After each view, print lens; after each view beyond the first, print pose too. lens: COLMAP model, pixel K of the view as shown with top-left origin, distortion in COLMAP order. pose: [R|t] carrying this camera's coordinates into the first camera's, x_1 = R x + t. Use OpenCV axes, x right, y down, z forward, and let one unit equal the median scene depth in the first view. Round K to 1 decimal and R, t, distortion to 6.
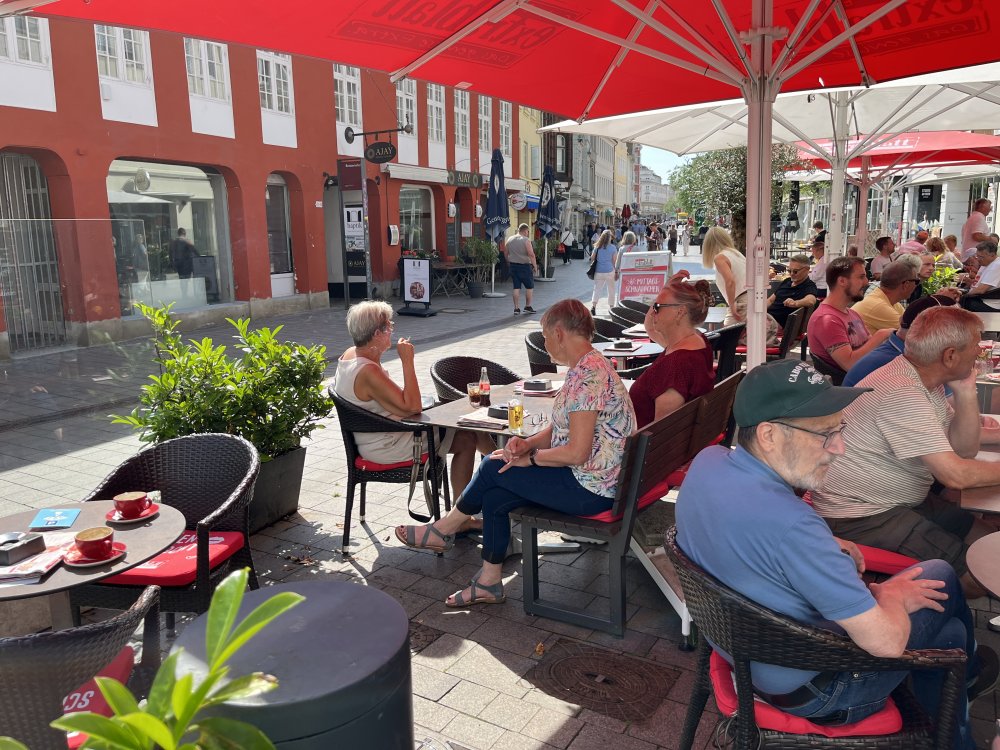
lens RADIAL K [[766.5, 0, 500.0], [0, 766.5, 375.0], [0, 0, 1]] dist [0.107372, -0.133322]
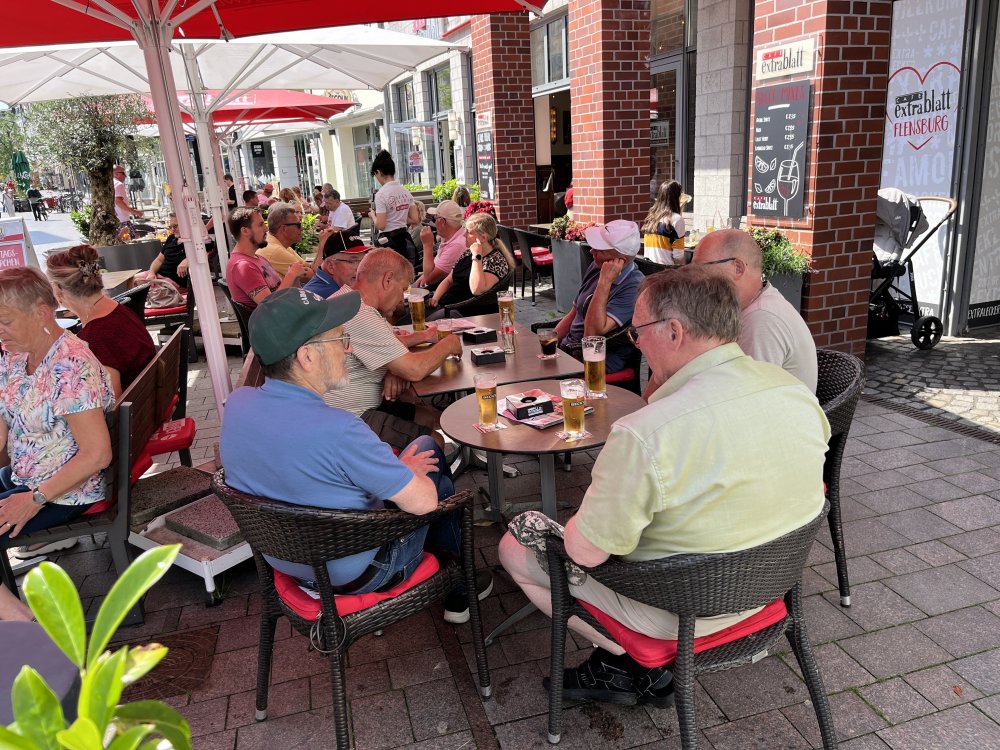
lens RADIAL K [[766.5, 0, 500.0], [0, 766.5, 375.0], [0, 0, 1]] dist [0.107372, -0.133322]
pose [[0.707824, -0.214719, 0.672964, -0.111788], [0.180098, 0.976054, 0.121997, 0.008452], [-0.683045, 0.034847, 0.729545, 0.007746]]
